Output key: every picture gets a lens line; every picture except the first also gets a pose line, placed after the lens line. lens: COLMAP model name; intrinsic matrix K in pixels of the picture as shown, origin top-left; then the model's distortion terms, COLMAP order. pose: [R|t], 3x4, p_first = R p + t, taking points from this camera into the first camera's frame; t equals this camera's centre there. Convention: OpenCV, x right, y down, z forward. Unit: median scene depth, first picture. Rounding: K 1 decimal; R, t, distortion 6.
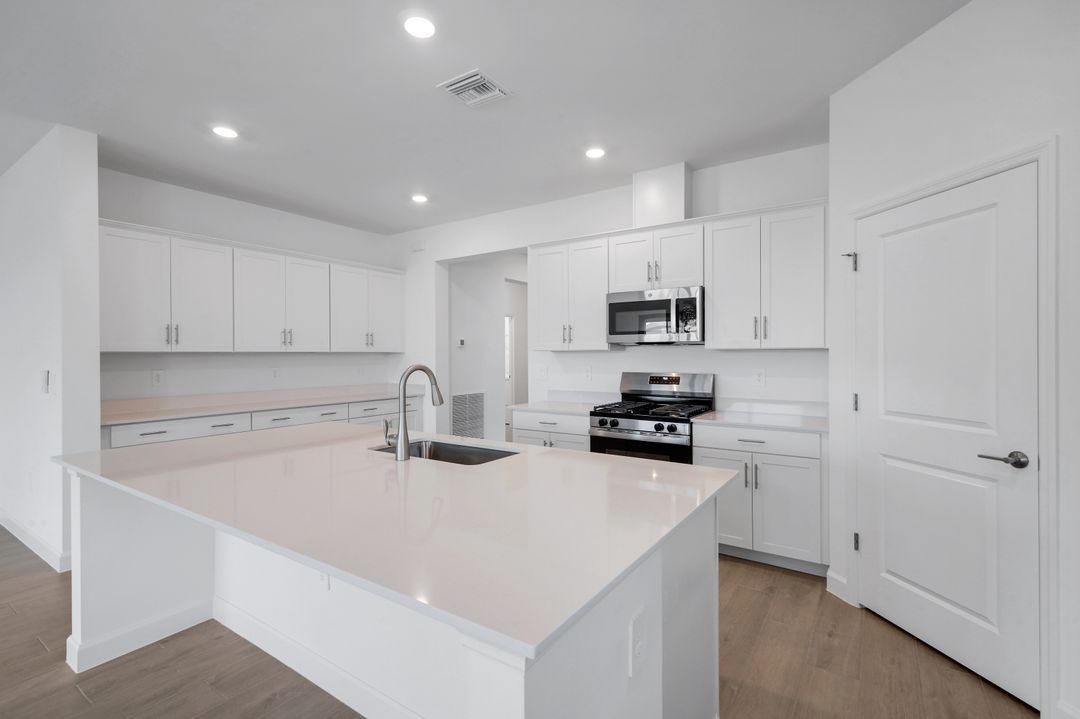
lens RADIAL K [[504.4, 0, 540.0], [0, 504.4, 359.5], [0, 0, 1]] dist [0.001143, 0.000125]
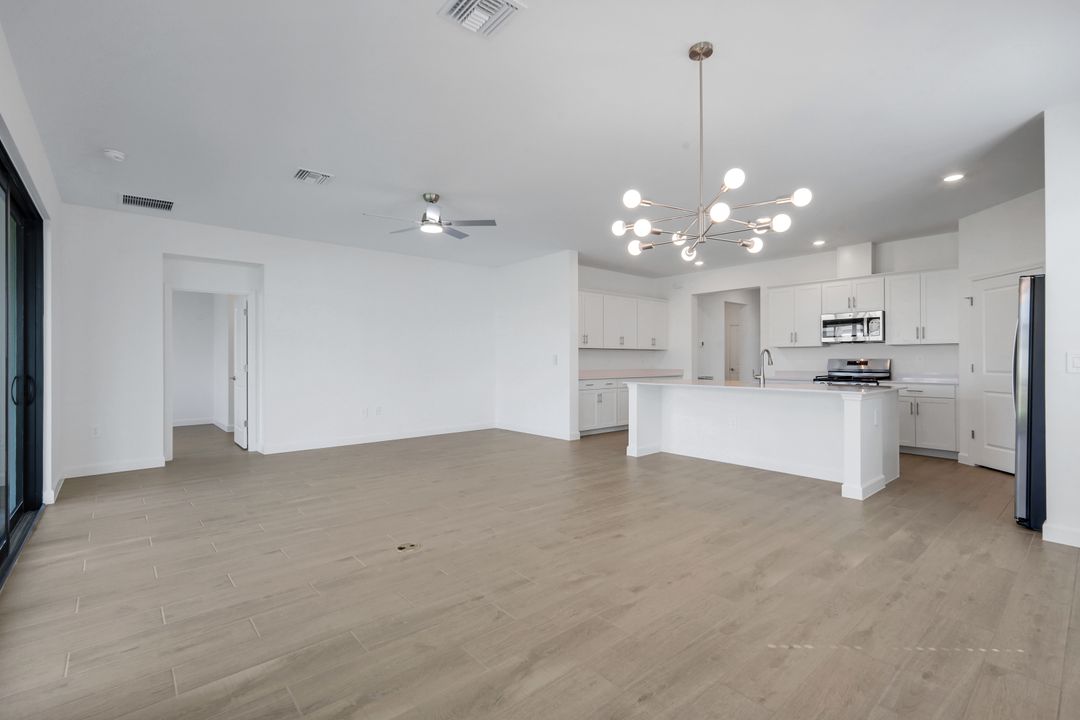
lens RADIAL K [[484.5, 0, 540.0], [0, 484.5, 360.0], [0, 0, 1]] dist [0.005829, 0.000105]
pose [[0.964532, 0.002772, -0.263953, -0.418742], [-0.005221, 0.999950, -0.008577, 0.057041], [0.263916, 0.009651, 0.964497, -1.039934]]
